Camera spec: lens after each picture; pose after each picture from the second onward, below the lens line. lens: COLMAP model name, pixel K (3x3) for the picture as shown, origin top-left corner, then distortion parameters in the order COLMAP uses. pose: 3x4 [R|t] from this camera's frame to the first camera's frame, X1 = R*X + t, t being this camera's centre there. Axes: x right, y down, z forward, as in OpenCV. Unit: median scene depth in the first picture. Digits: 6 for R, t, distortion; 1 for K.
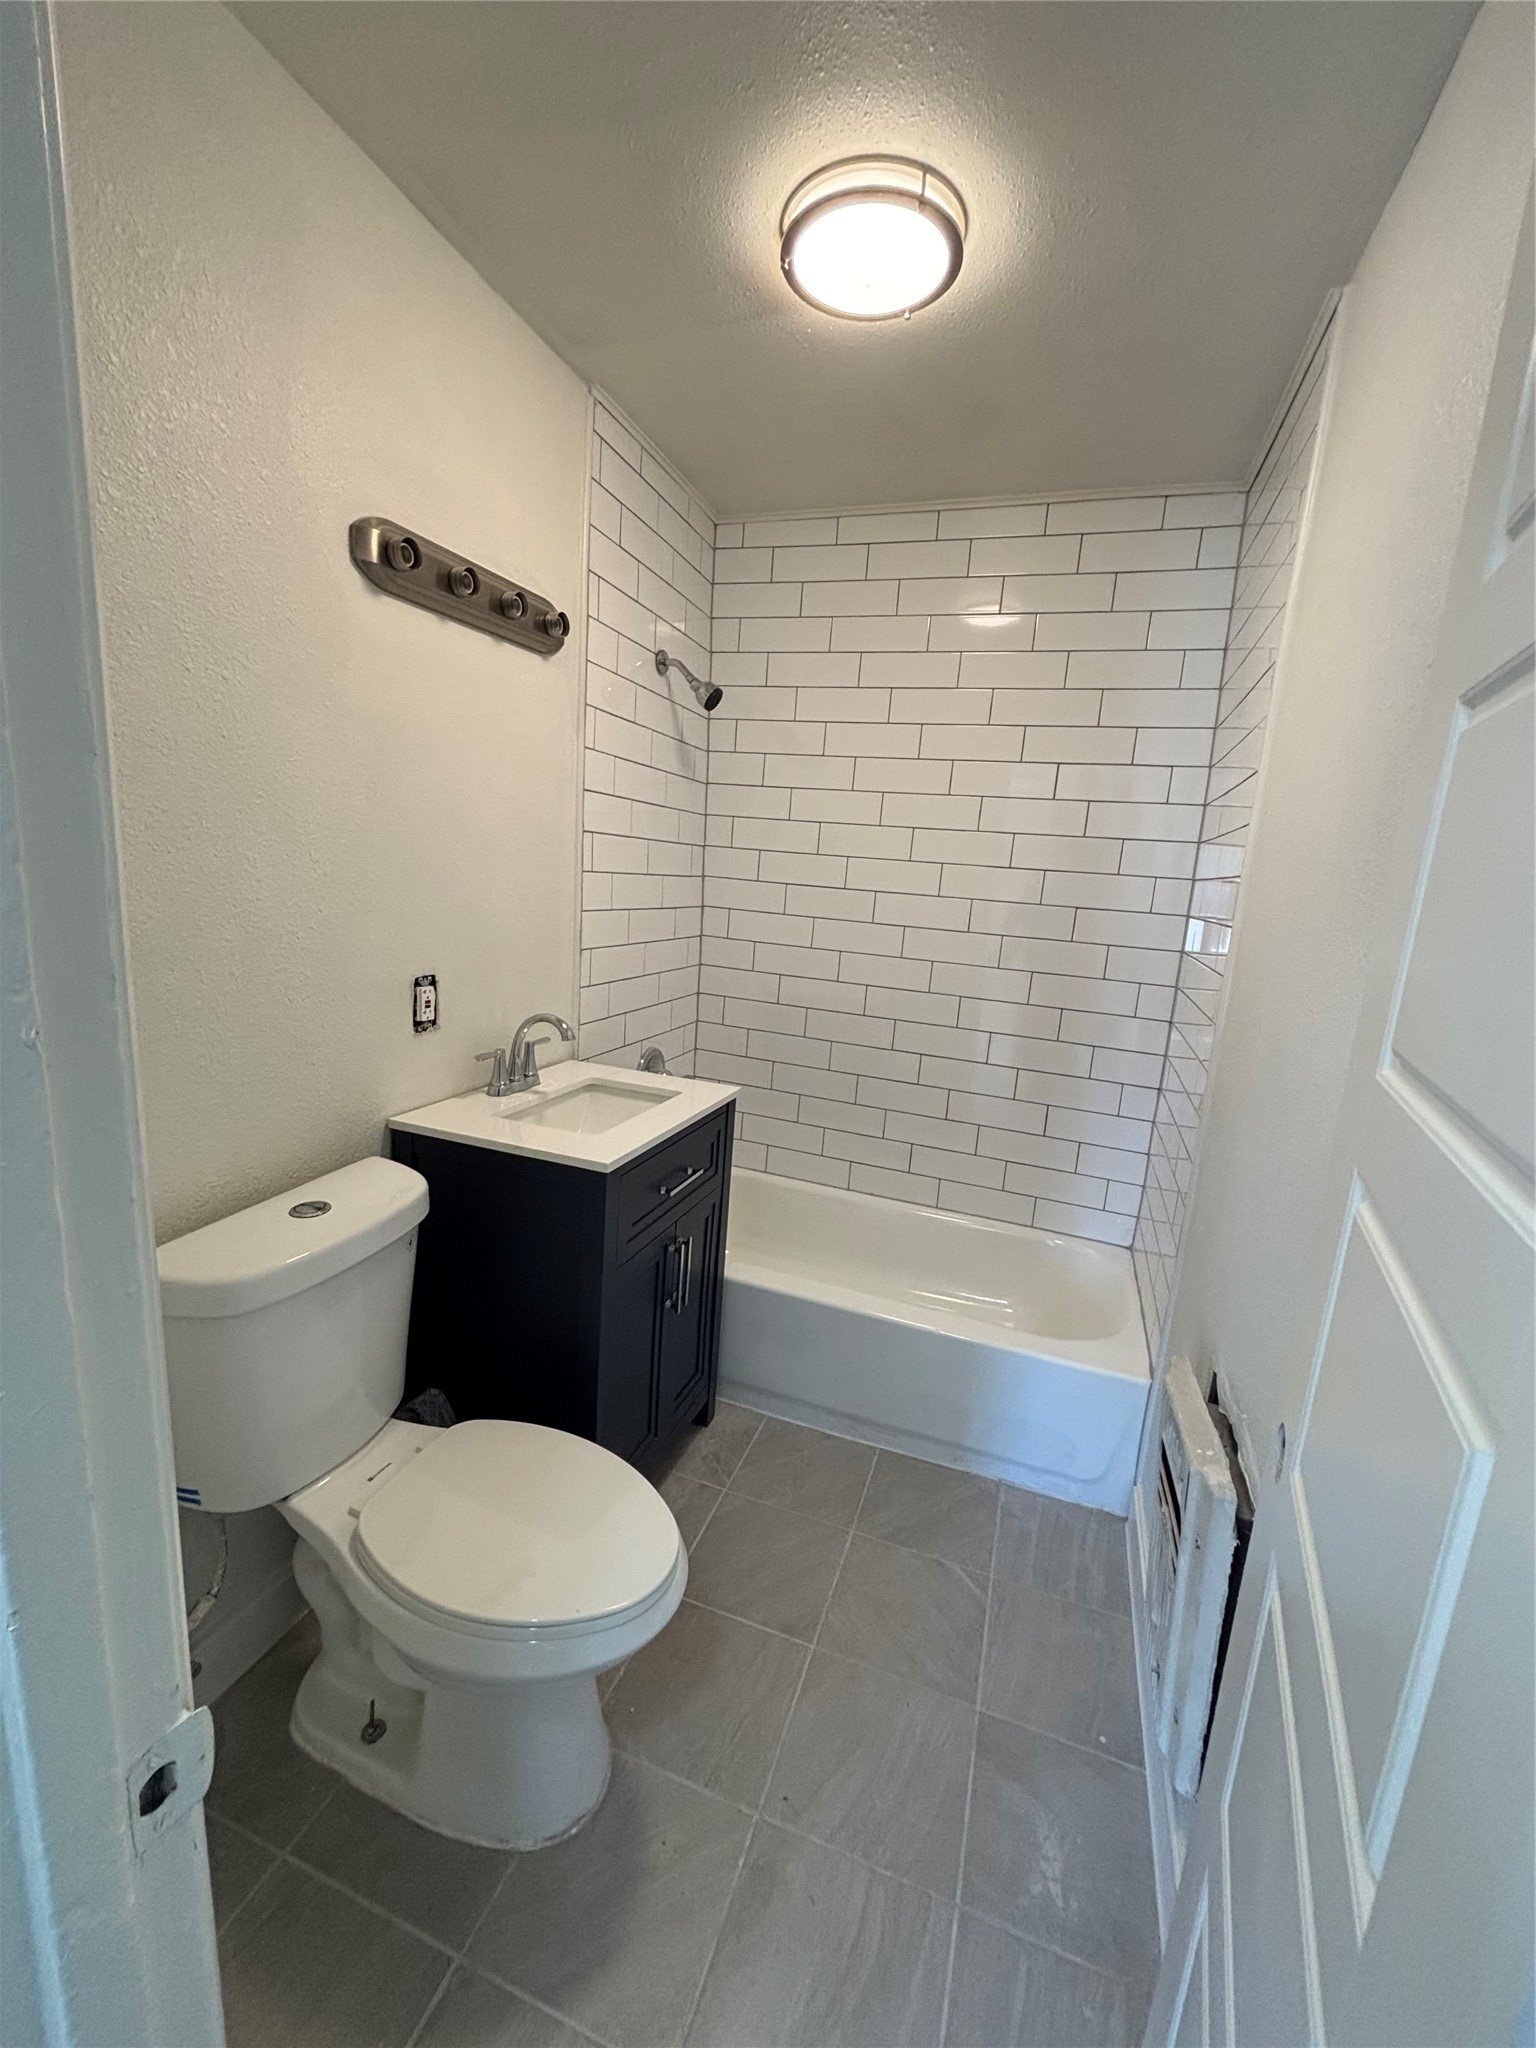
lens RADIAL K [[831.7, 0, 769.5], [0, 831.7, 1022.5], [0, 0, 1]] dist [0.000257, 0.000317]
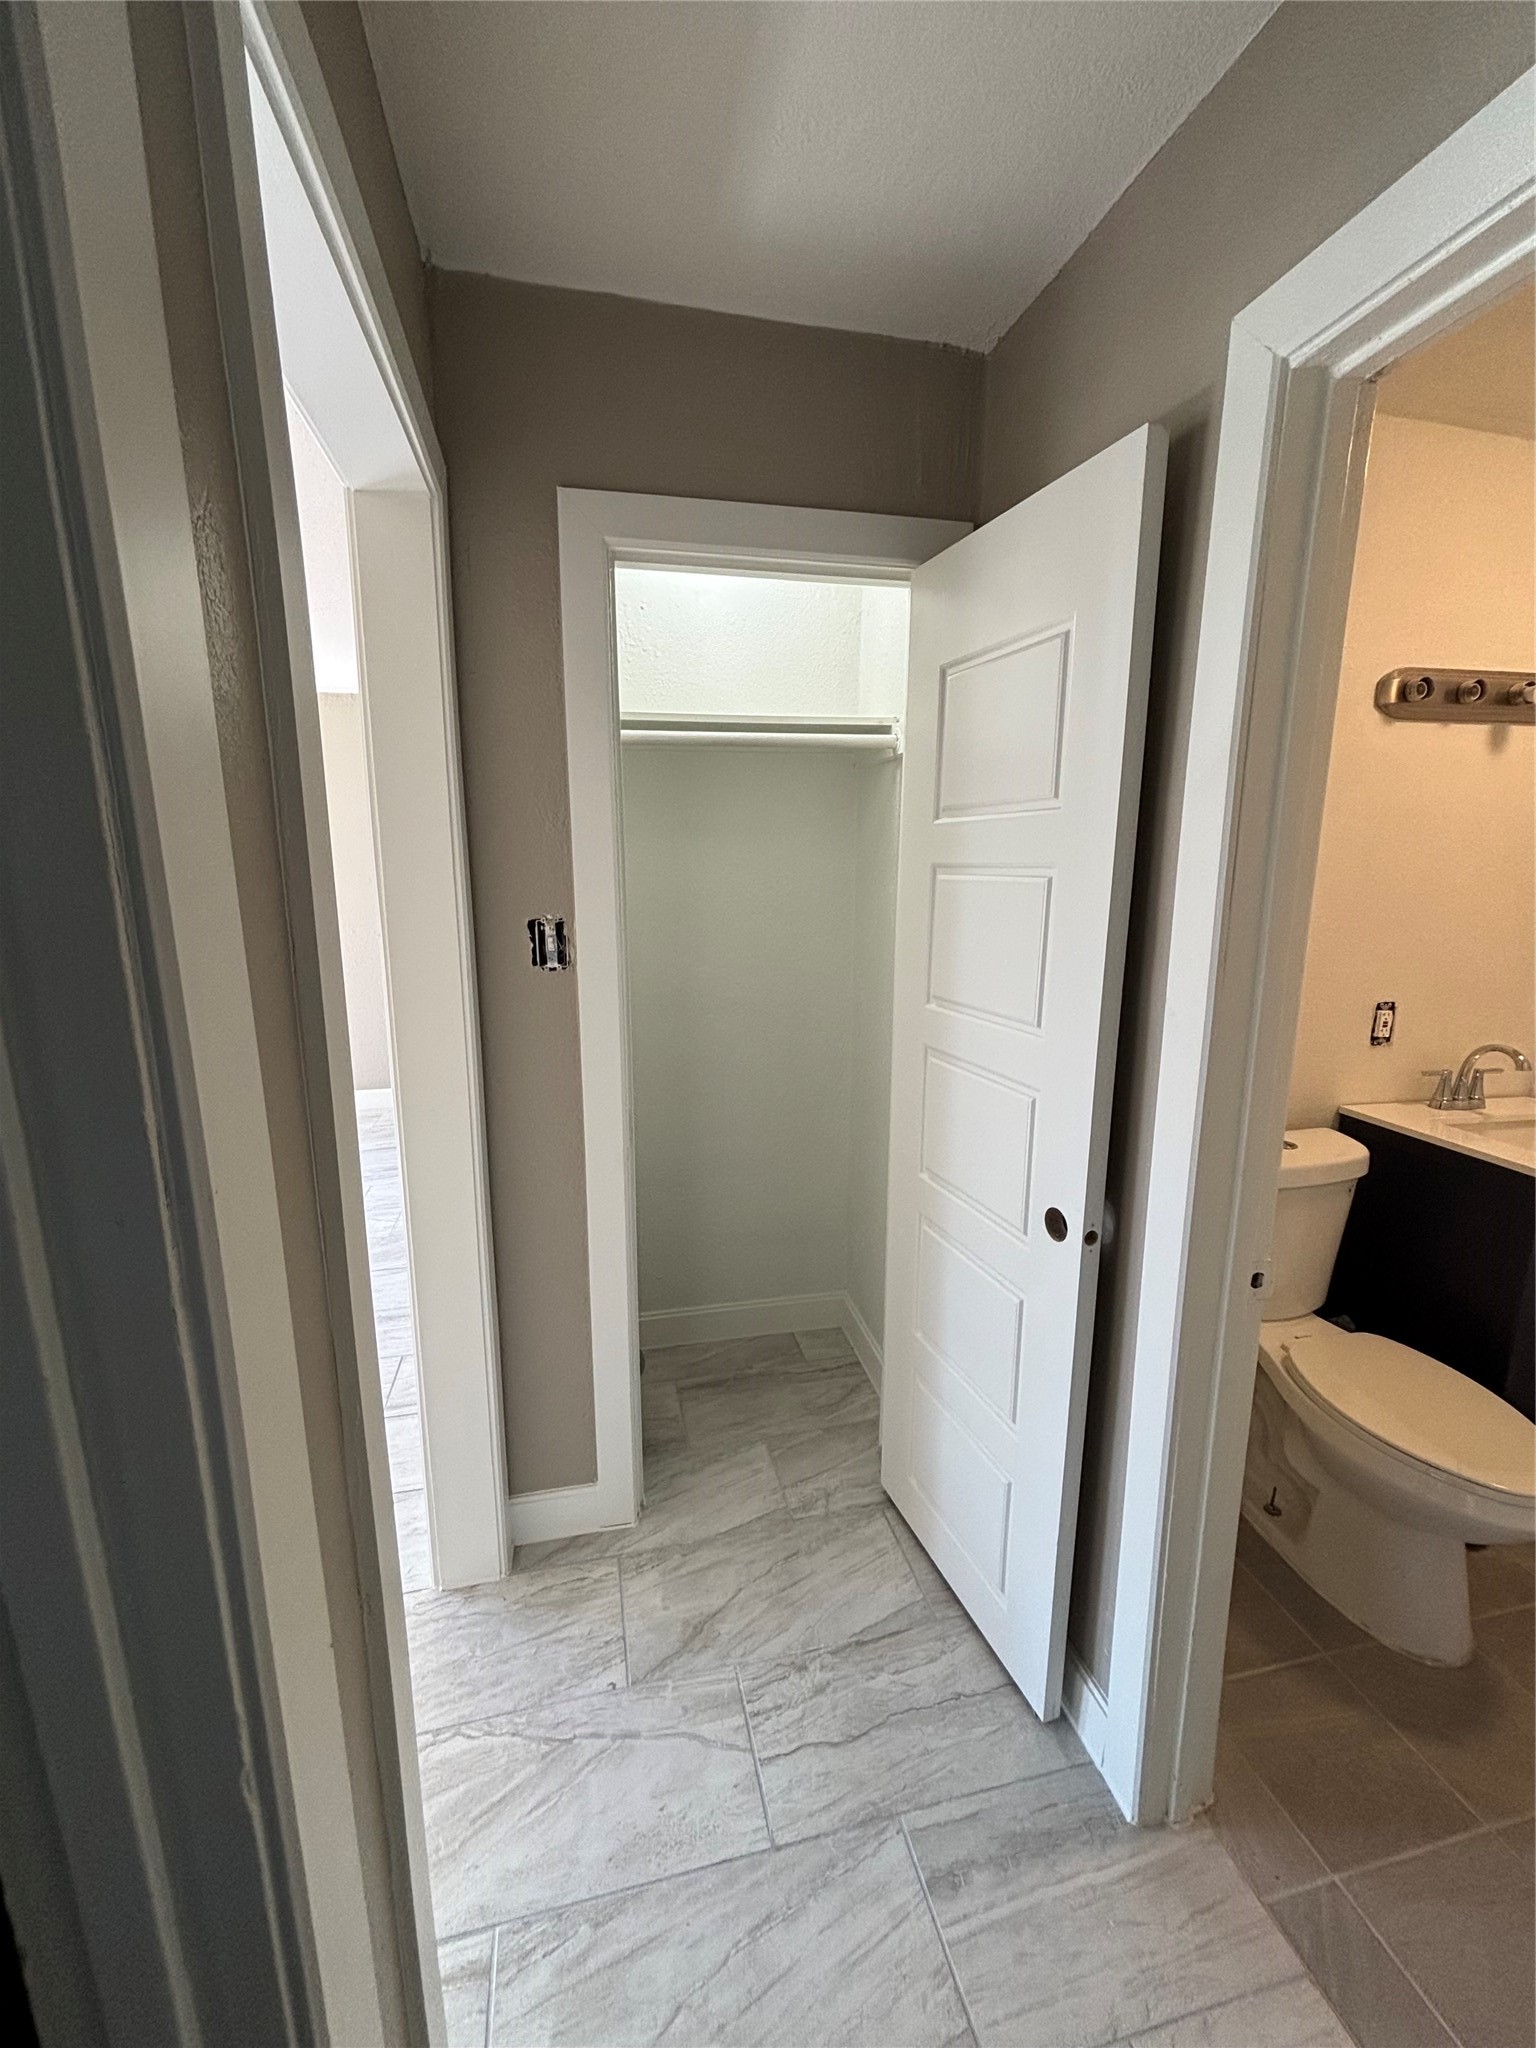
lens RADIAL K [[831.7, 0, 766.5], [0, 831.7, 1030.3], [0, 0, 1]] dist [0.000257, 0.000317]
pose [[0.536996, 0.095192, -0.838197, 0.161563], [-0.129743, 0.991111, 0.029438, 0.075078], [0.833548, 0.092942, 0.544573, -0.517639]]
